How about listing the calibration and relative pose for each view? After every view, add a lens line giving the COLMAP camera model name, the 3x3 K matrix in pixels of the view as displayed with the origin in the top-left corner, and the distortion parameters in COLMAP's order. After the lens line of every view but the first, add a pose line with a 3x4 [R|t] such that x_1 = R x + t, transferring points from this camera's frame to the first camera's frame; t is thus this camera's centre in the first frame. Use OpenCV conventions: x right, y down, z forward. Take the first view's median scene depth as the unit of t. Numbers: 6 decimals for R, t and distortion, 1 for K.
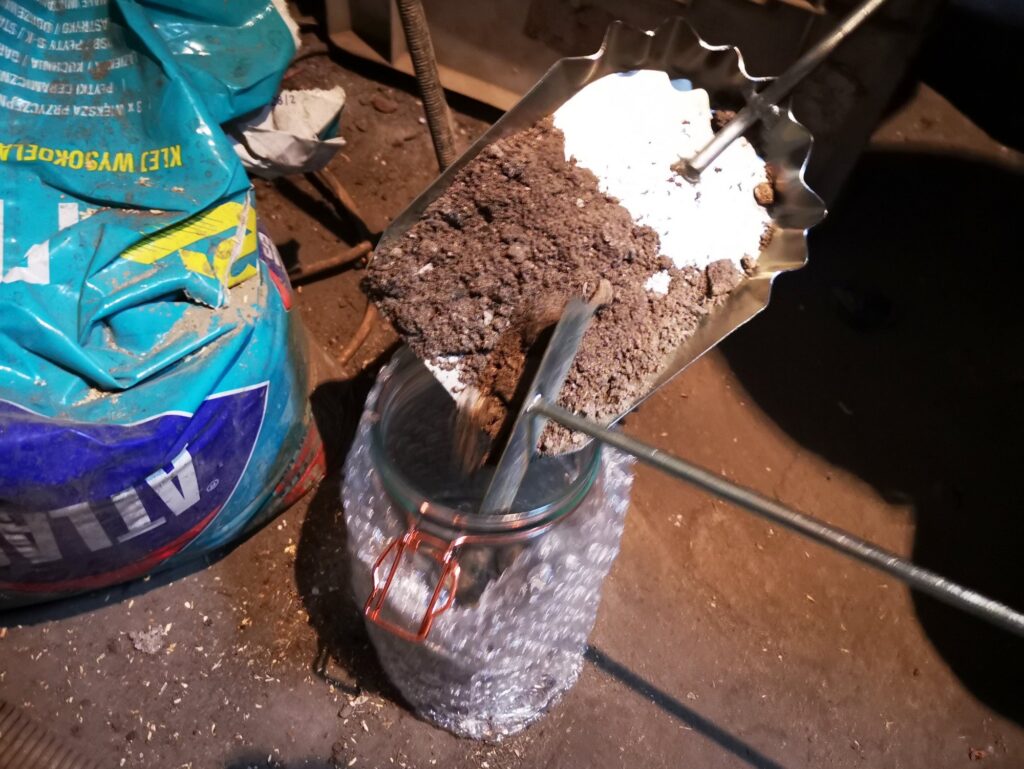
lens RADIAL K [[849.1, 0, 512.0], [0, 849.1, 384.5], [0, 0, 1]] dist [0.165518, -0.406843]
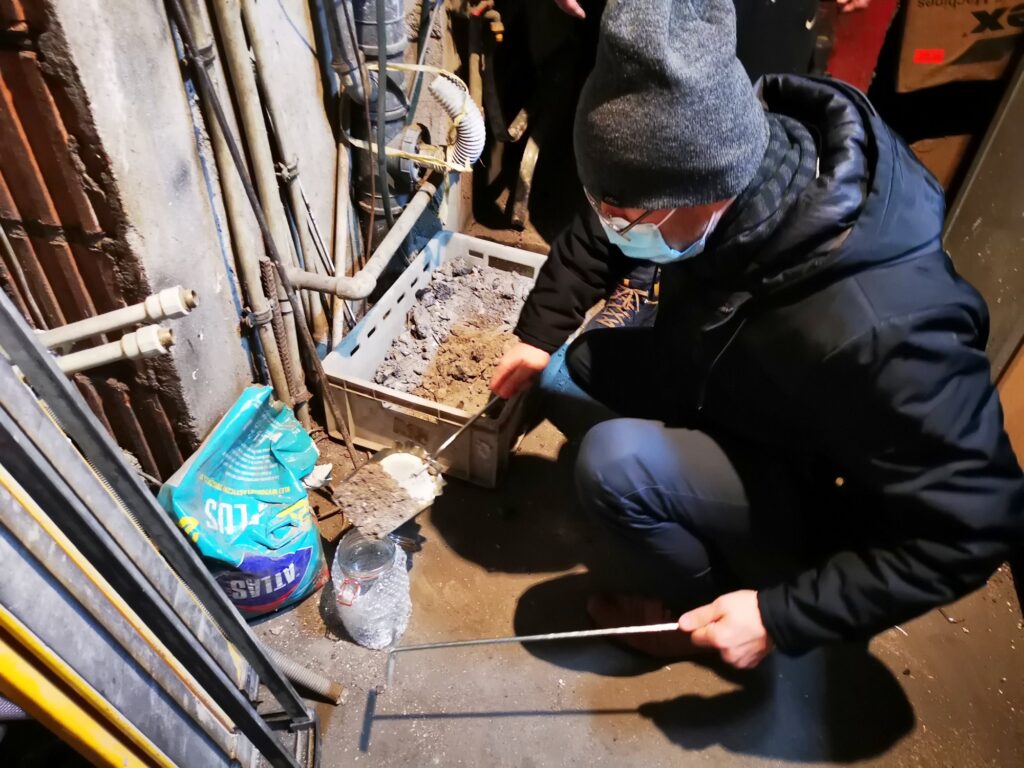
lens RADIAL K [[849.1, 0, 512.0], [0, 849.1, 384.0], [0, 0, 1]] dist [0.165518, -0.406843]
pose [[0.996673, -0.081315, -0.005543, 0.682210], [0.077052, 0.962221, -0.261141, 0.372063], [0.026568, 0.259845, 0.965285, -2.853805]]
